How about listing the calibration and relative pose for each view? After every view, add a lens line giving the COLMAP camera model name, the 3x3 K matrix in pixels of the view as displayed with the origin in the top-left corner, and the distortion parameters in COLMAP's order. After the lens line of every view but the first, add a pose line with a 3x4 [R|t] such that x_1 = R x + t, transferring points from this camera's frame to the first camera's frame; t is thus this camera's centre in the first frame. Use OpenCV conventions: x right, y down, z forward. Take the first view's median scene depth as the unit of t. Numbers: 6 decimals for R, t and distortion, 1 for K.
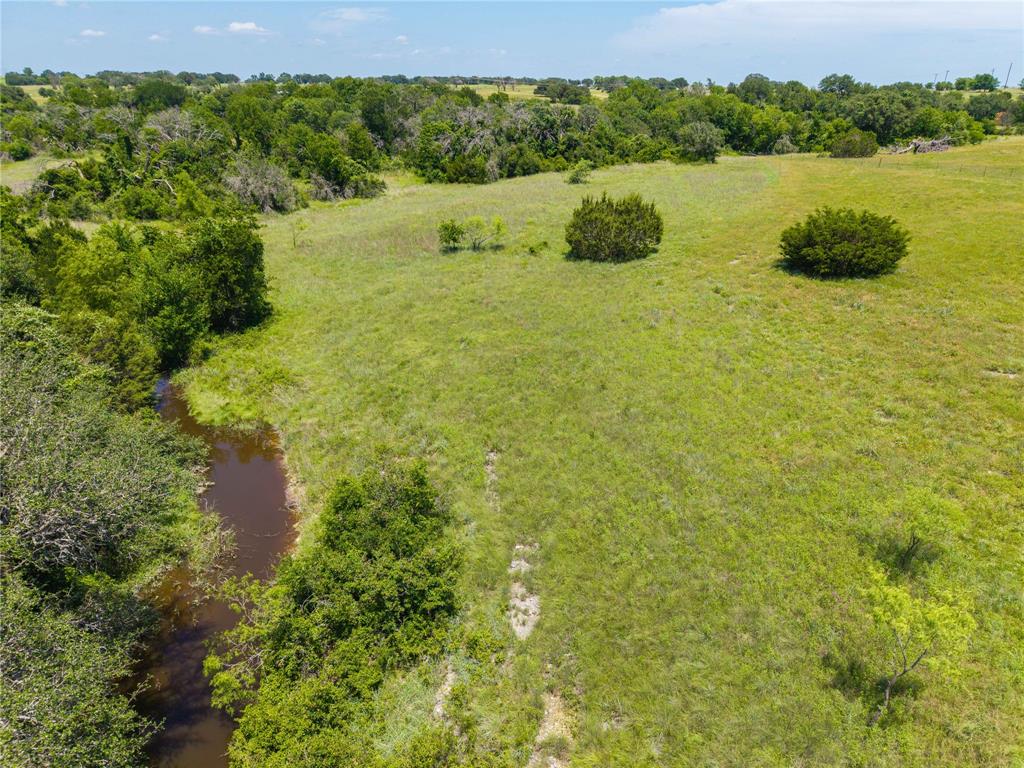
lens RADIAL K [[678.2, 0, 509.5], [0, 678.2, 378.2], [0, 0, 1]] dist [0.034987, -0.030077]
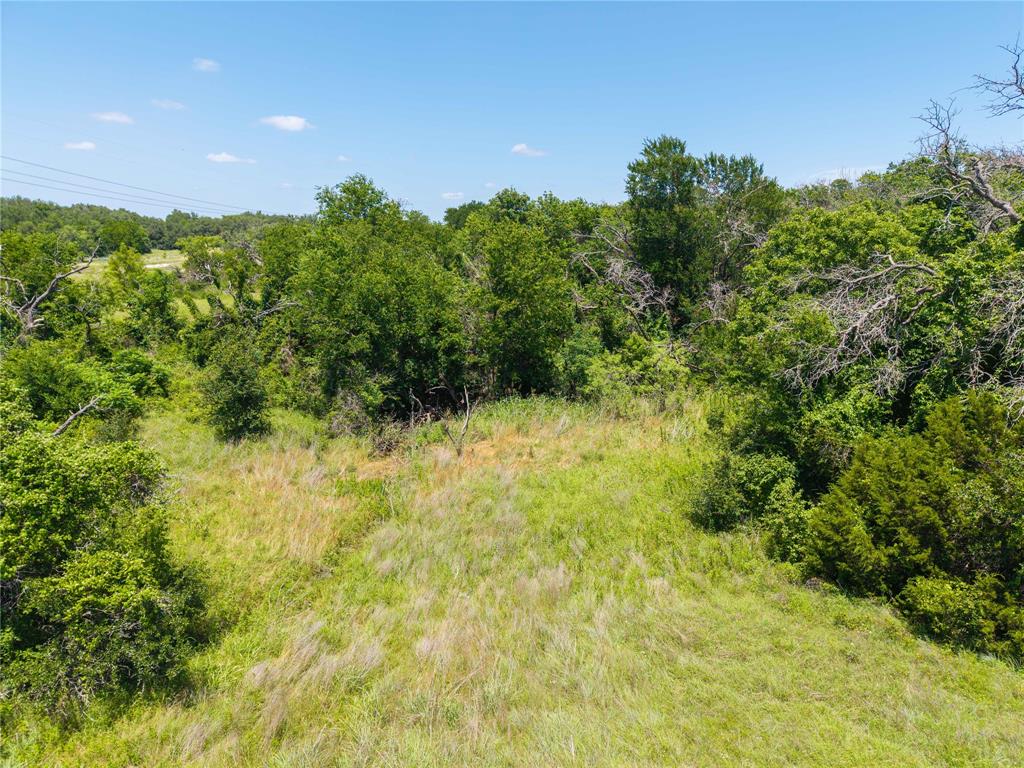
lens RADIAL K [[678.2, 0, 512.3], [0, 678.2, 385.0], [0, 0, 1]] dist [0.034987, -0.030077]
pose [[0.789980, 0.124785, -0.600300, -0.060009], [-0.241859, 0.963100, -0.118080, -0.288785], [0.563414, 0.238469, 0.791010, 0.827711]]
